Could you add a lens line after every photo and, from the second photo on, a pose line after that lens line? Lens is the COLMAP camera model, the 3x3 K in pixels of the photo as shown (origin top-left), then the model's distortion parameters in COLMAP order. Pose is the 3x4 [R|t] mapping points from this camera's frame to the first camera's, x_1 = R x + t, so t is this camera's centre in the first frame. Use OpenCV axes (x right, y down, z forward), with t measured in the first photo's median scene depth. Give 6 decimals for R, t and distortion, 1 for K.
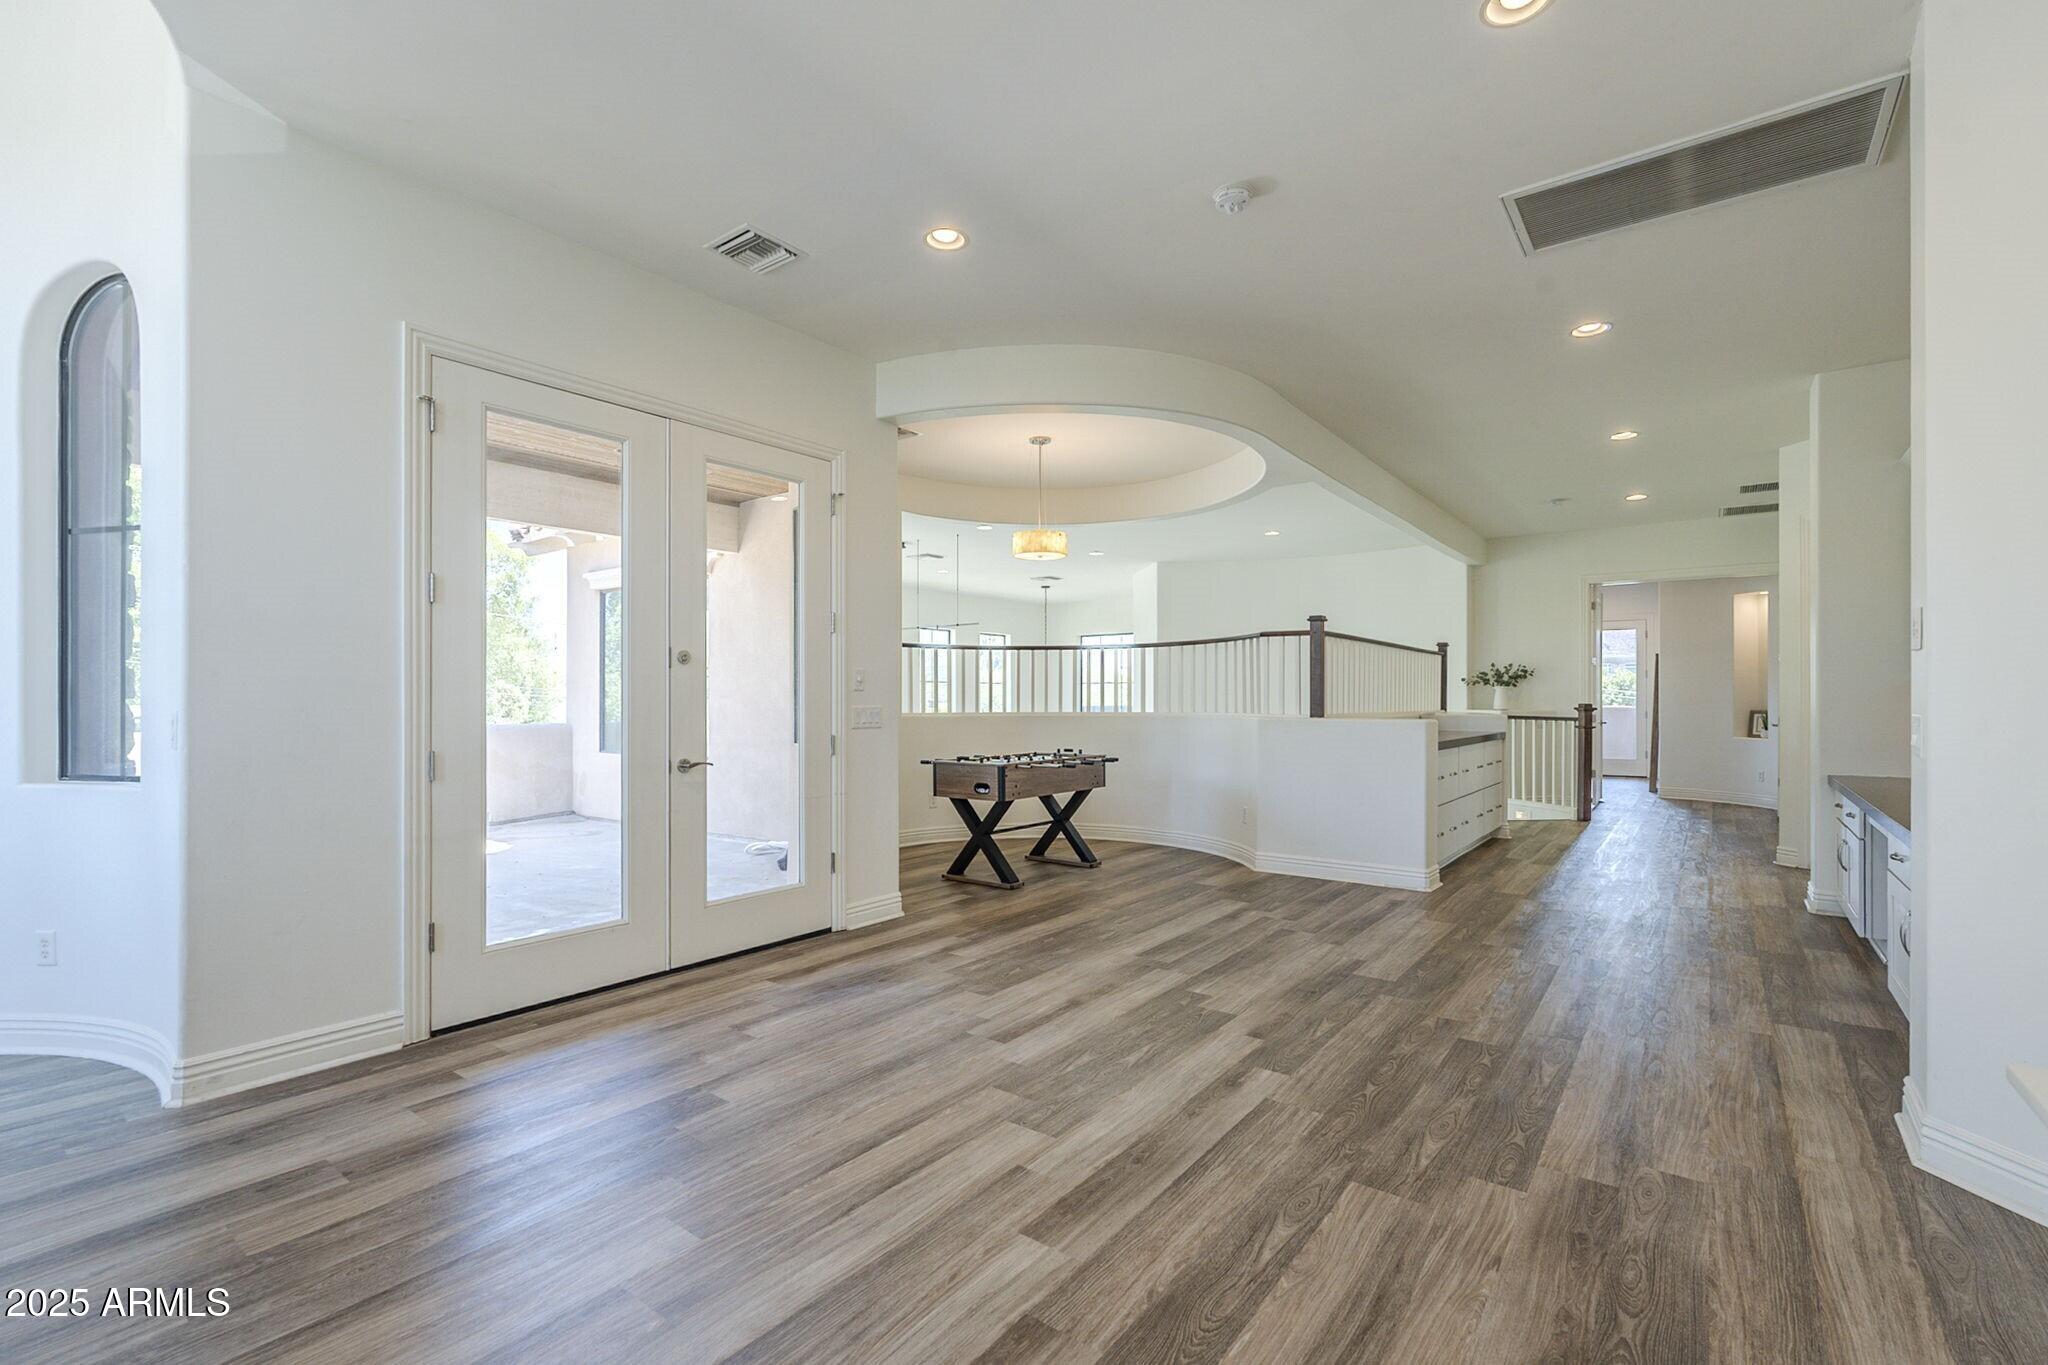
lens RADIAL K [[928.7, 0, 1028.4], [0, 928.7, 692.7], [0, 0, 1]] dist [0.004041, -0.000722]
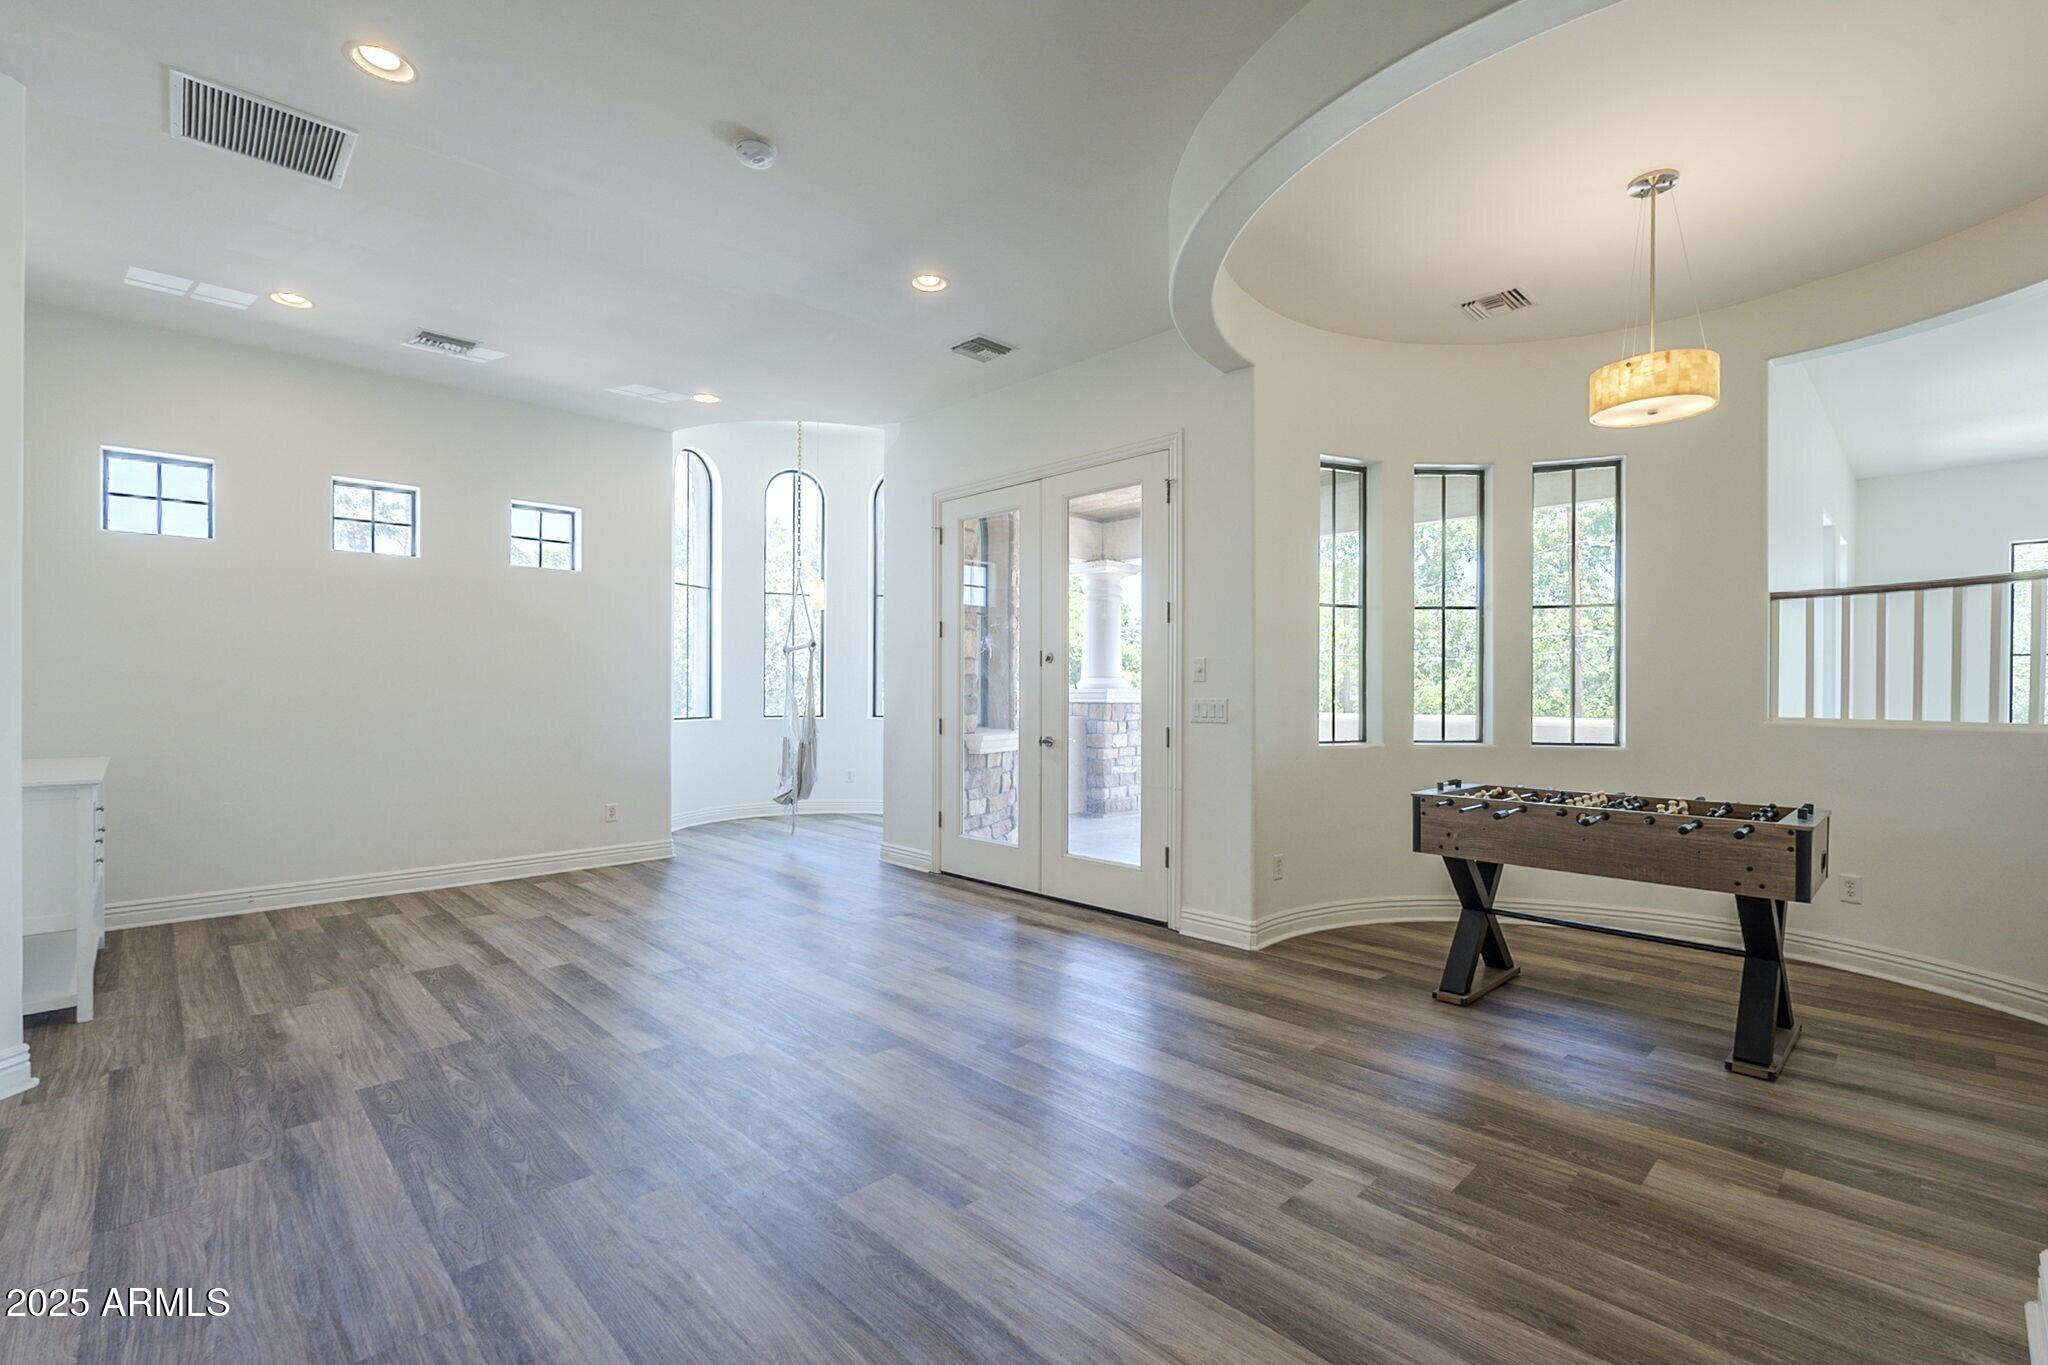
lens RADIAL K [[928.7, 0, 1029.0], [0, 928.7, 683.1], [0, 0, 1]] dist [0.004041, -0.000722]
pose [[-0.182137, -0.008651, -0.983235, 1.435071], [0.005928, 0.999933, -0.009896, 0.014592], [0.983255, -0.007631, -0.182074, 1.902253]]
